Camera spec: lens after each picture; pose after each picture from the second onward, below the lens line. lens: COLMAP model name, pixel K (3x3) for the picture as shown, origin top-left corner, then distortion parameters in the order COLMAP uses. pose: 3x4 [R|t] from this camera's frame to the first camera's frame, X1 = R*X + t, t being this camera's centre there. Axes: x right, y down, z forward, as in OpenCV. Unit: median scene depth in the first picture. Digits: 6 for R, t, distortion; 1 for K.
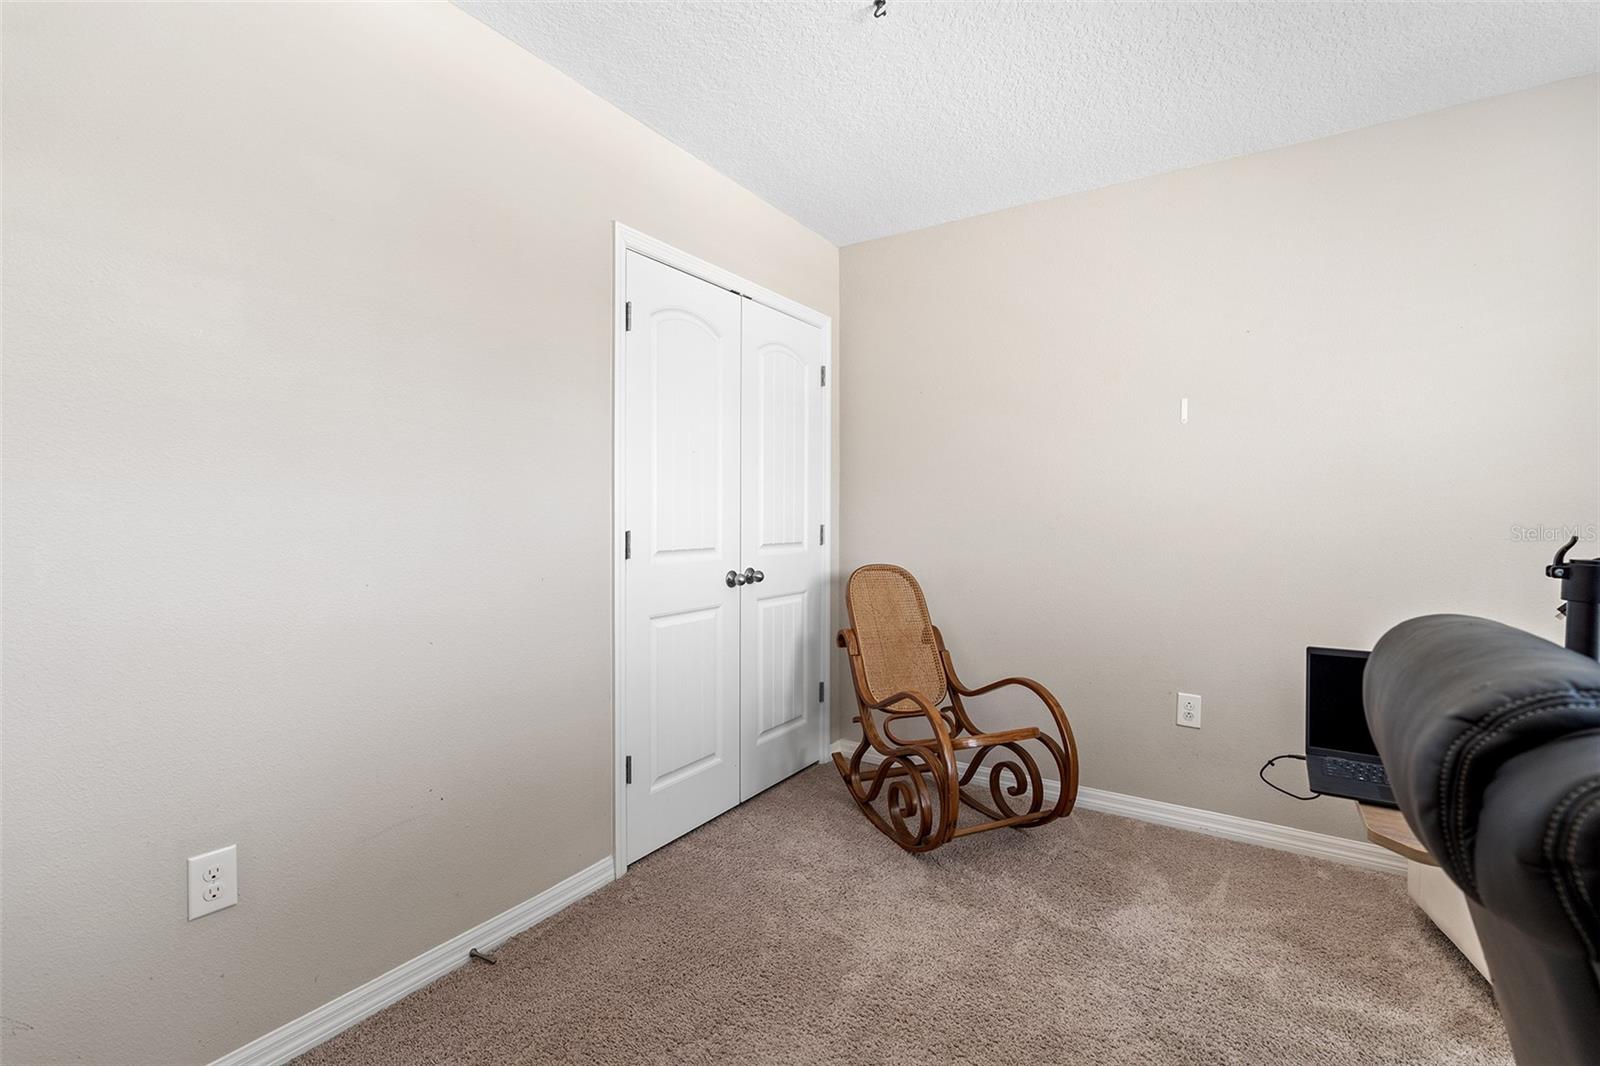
lens RADIAL K [[731.7, 0, 803.3], [0, 731.7, 526.6], [0, 0, 1]] dist [-0.000833, 0.001032]
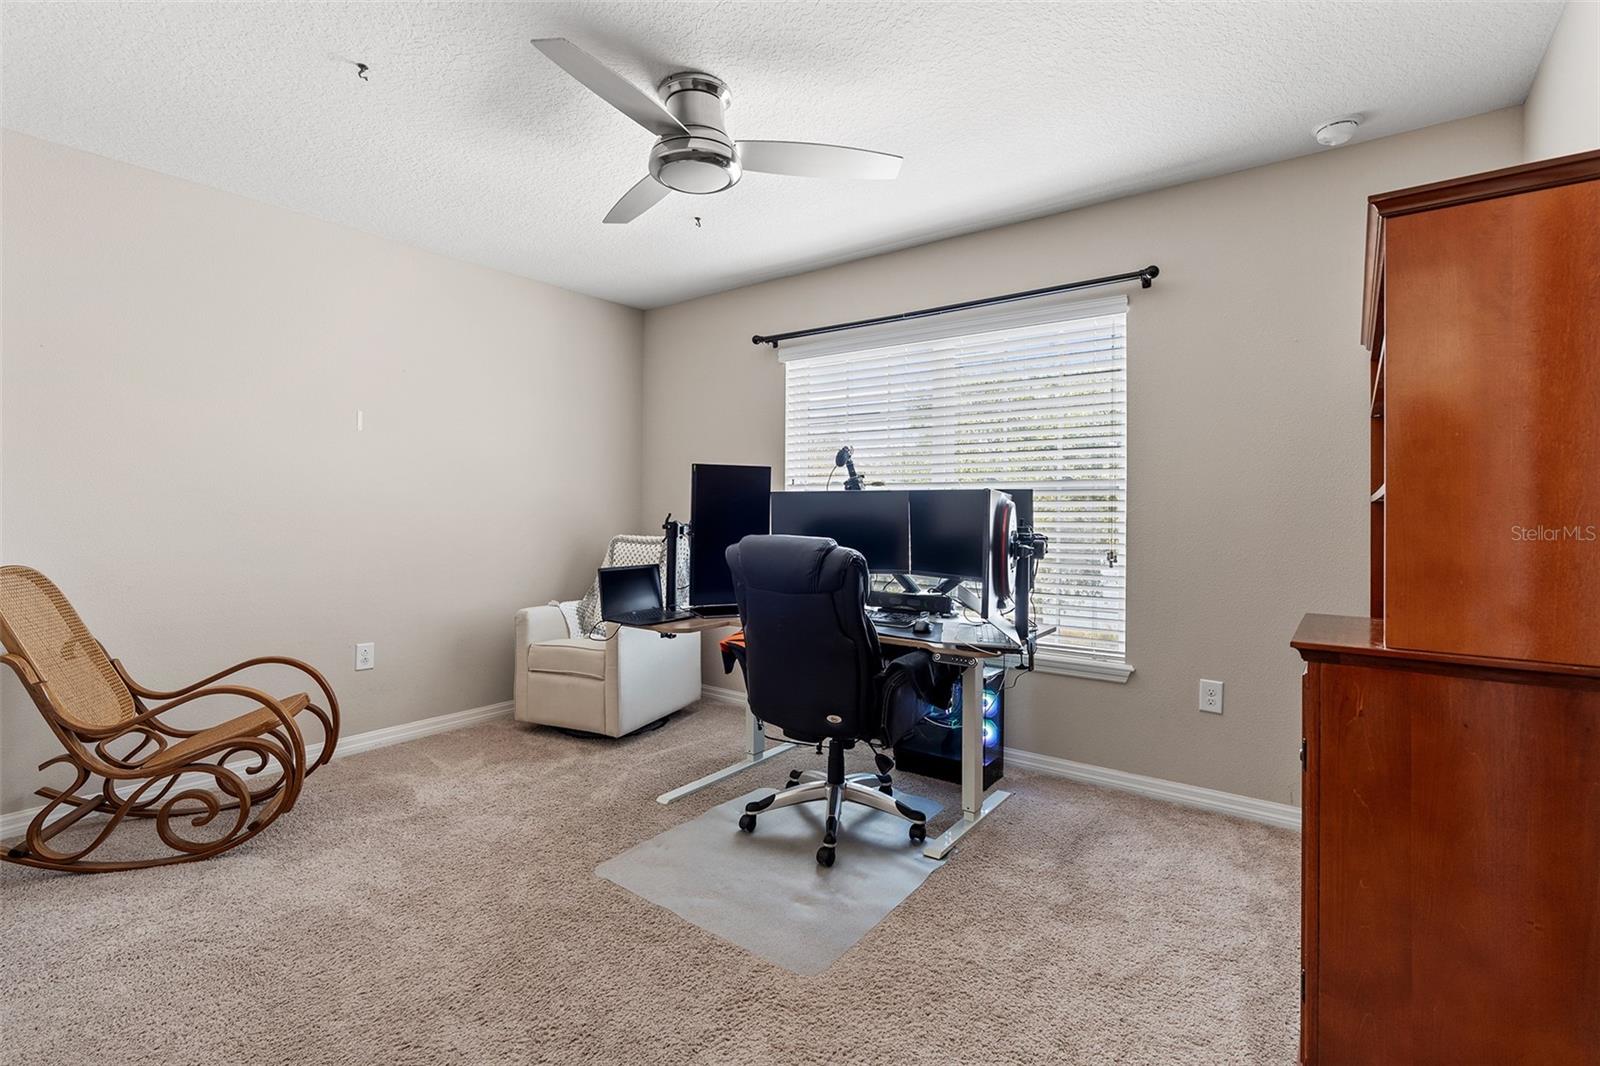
lens RADIAL K [[731.7, 0, 805.3], [0, 731.7, 524.0], [0, 0, 1]] dist [-0.000833, 0.001032]
pose [[0.052780, -0.023268, 0.998335, -0.850943], [0.009743, 0.999693, 0.022785, -0.001093], [-0.998559, 0.008524, 0.052991, 0.202035]]
